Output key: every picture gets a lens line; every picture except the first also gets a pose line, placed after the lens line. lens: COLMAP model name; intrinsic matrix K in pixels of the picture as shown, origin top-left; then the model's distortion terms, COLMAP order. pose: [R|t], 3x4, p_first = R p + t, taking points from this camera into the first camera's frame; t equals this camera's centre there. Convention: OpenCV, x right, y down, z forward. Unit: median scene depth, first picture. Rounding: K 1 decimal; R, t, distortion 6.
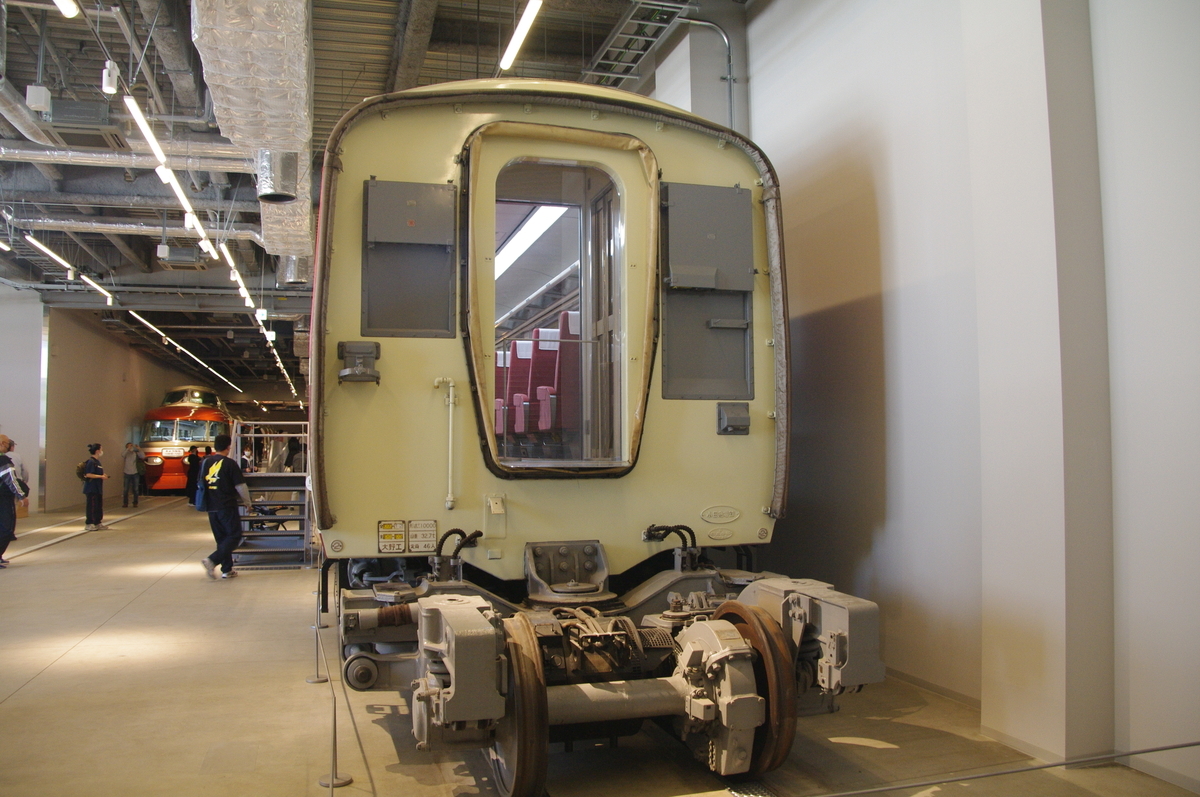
lens RADIAL K [[932.0, 0, 600.0], [0, 932.0, 398.5], [0, 0, 1]] dist [-0.129333, 0.004492]
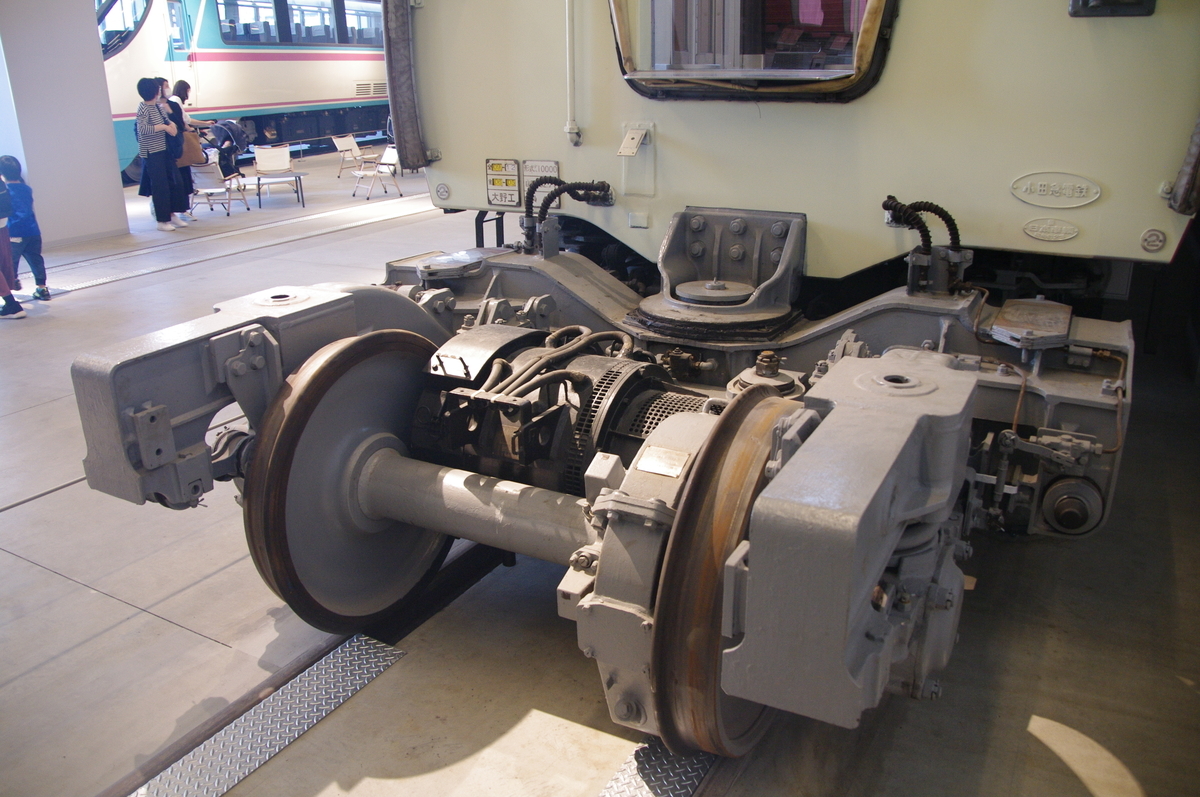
lens RADIAL K [[932.0, 0, 600.0], [0, 932.0, 398.5], [0, 0, 1]] dist [-0.129333, 0.004492]
pose [[0.702073, 0.231489, -0.673429, 0.322764], [0.053836, 0.925727, 0.374342, 0.041716], [0.710067, -0.299070, 0.637465, 0.538351]]
